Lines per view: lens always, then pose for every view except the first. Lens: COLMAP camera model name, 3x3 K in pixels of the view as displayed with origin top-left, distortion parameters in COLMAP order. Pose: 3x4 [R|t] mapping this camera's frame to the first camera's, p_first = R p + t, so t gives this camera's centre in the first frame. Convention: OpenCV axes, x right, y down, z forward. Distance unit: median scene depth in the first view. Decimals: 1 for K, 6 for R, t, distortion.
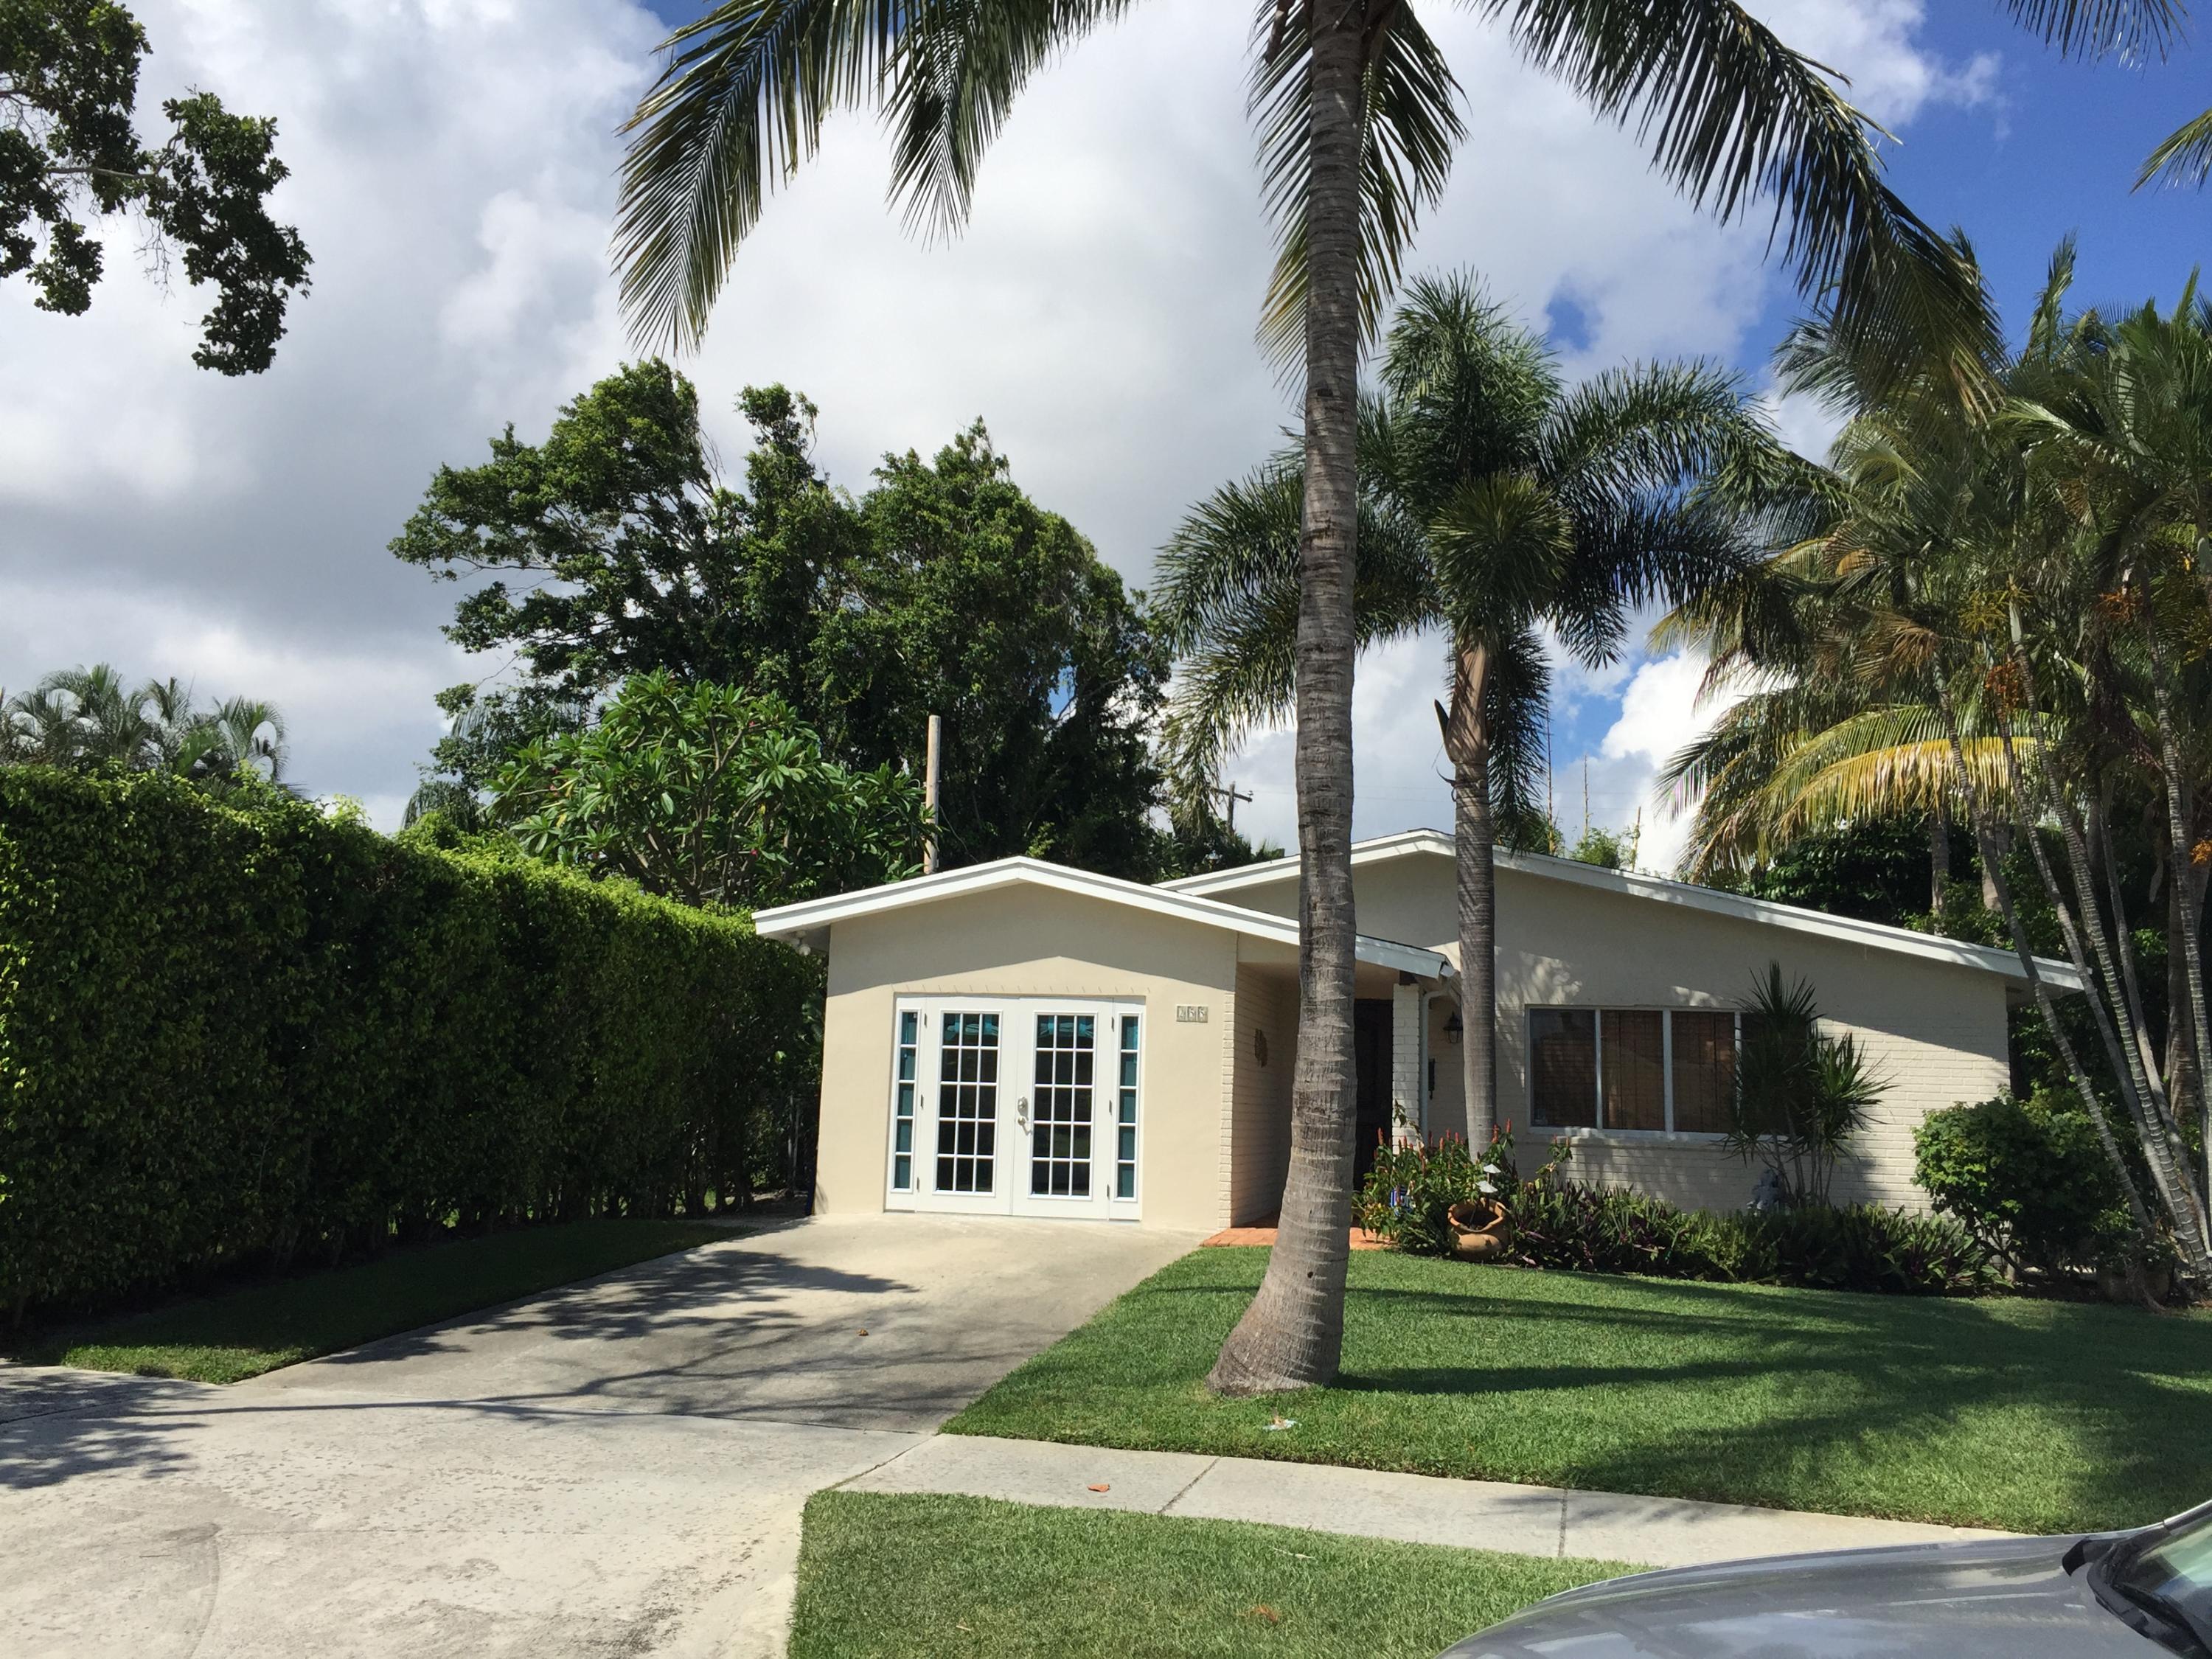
lens RADIAL K [[1901.6, 0, 1106.0], [0, 1901.6, 829.5], [0, 0, 1]] dist [0.035414, 0.001657]
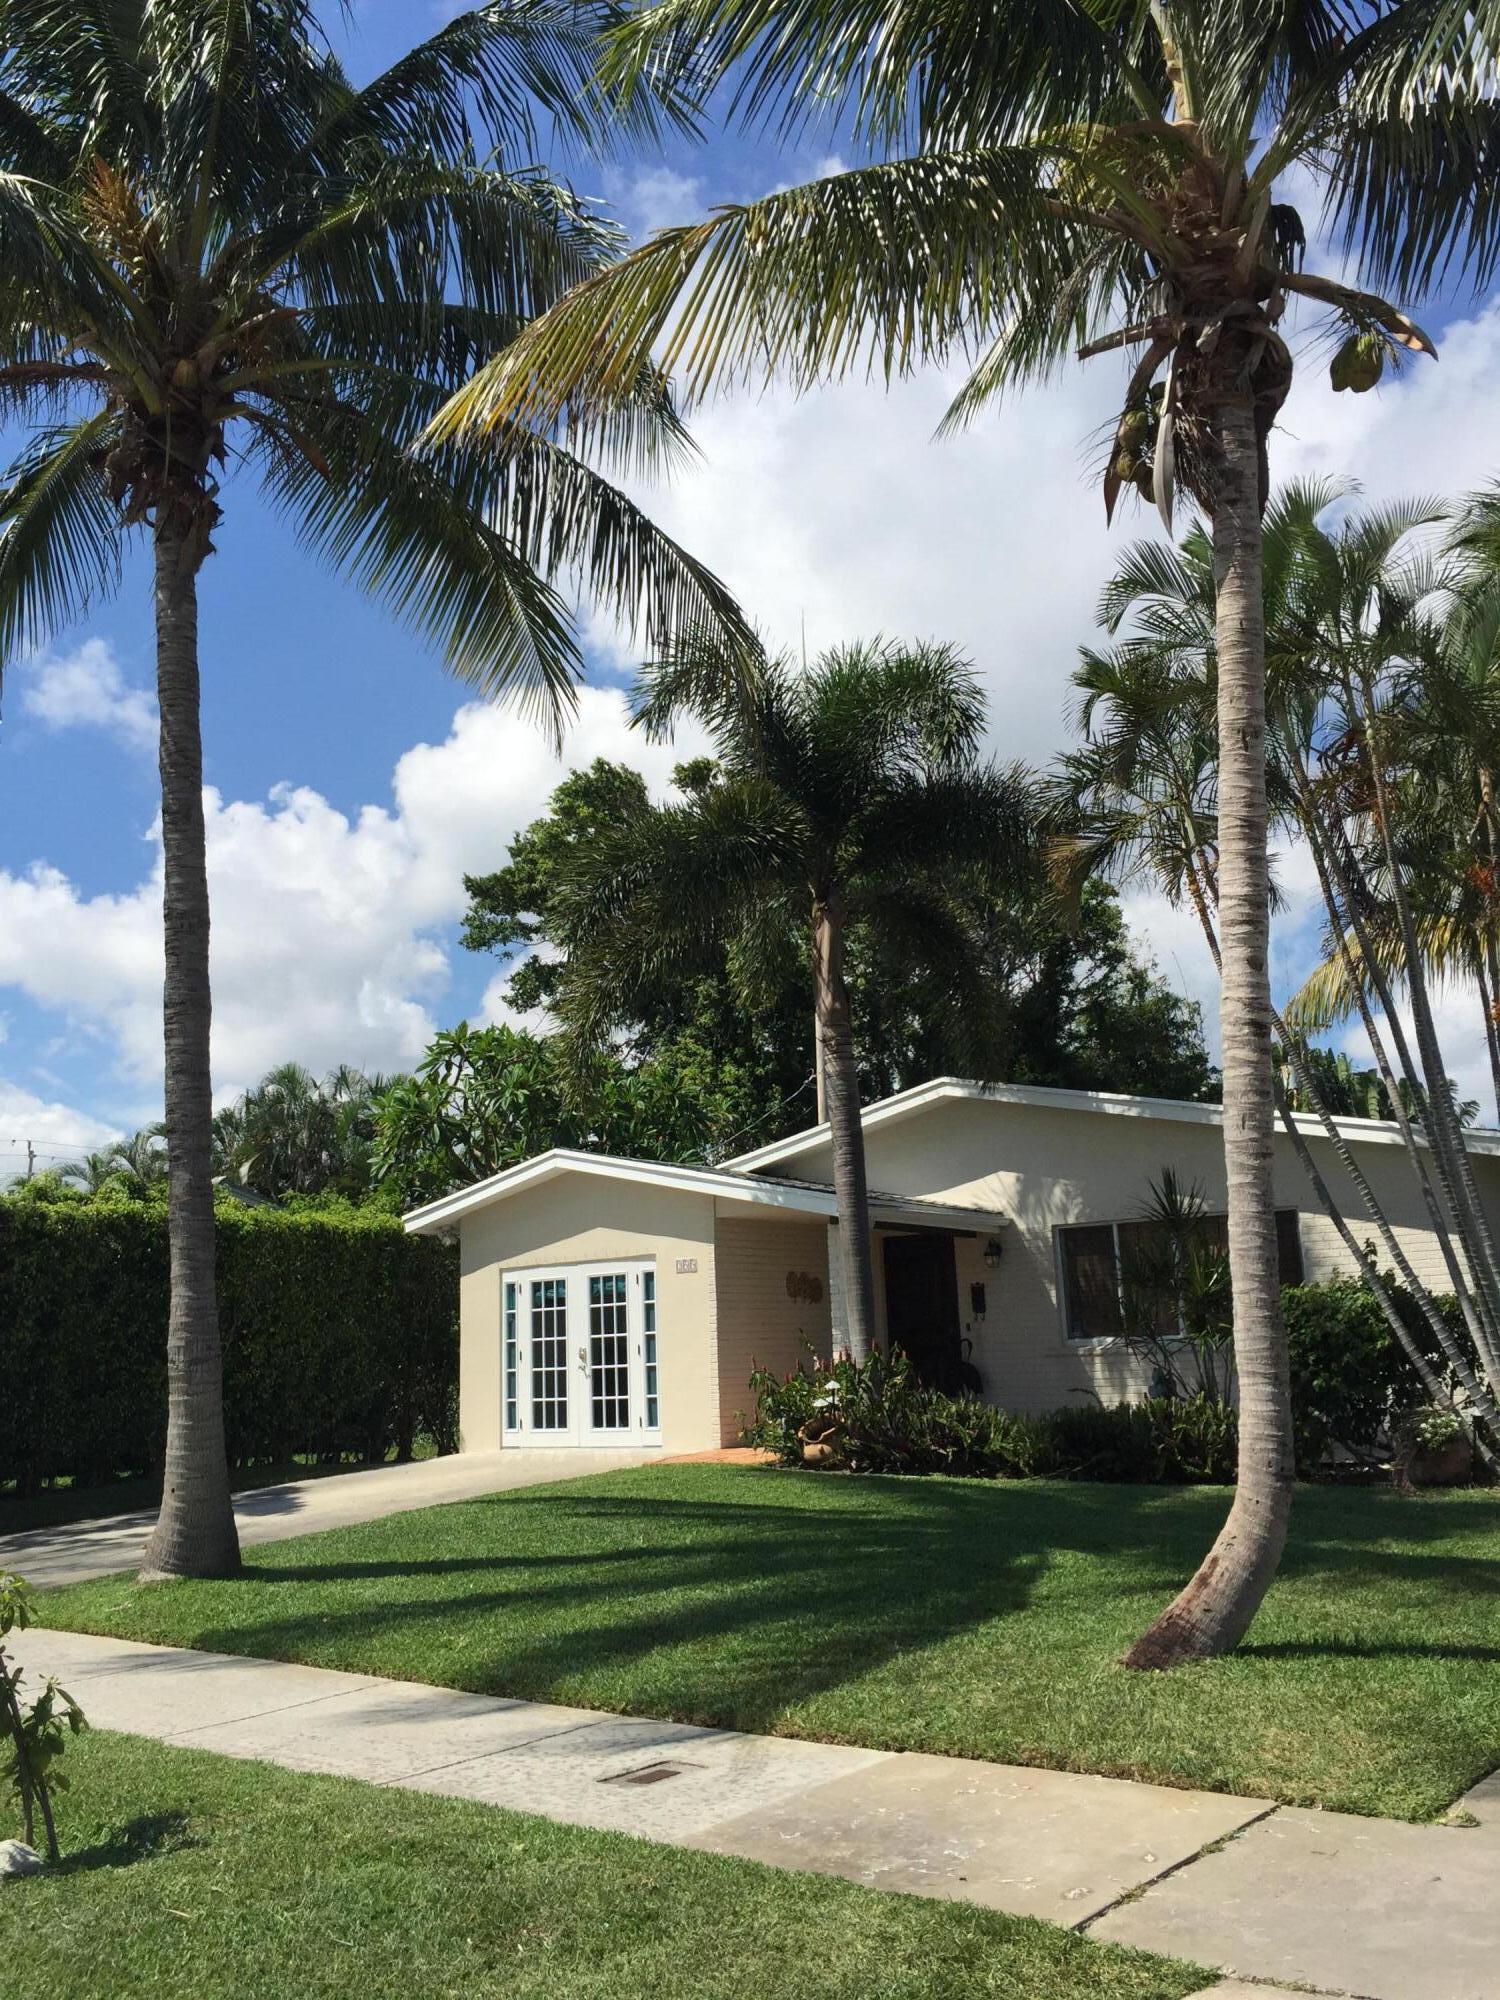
lens RADIAL K [[1719.3, 0, 750.0], [0, 1719.3, 1000.0], [0, 0, 1]] dist [0.035414, 0.001657]
pose [[0.901979, -0.152068, -0.404115, 0.524945], [0.128811, 0.988079, -0.084308, 0.028841], [0.412118, 0.023990, 0.910814, 0.043739]]
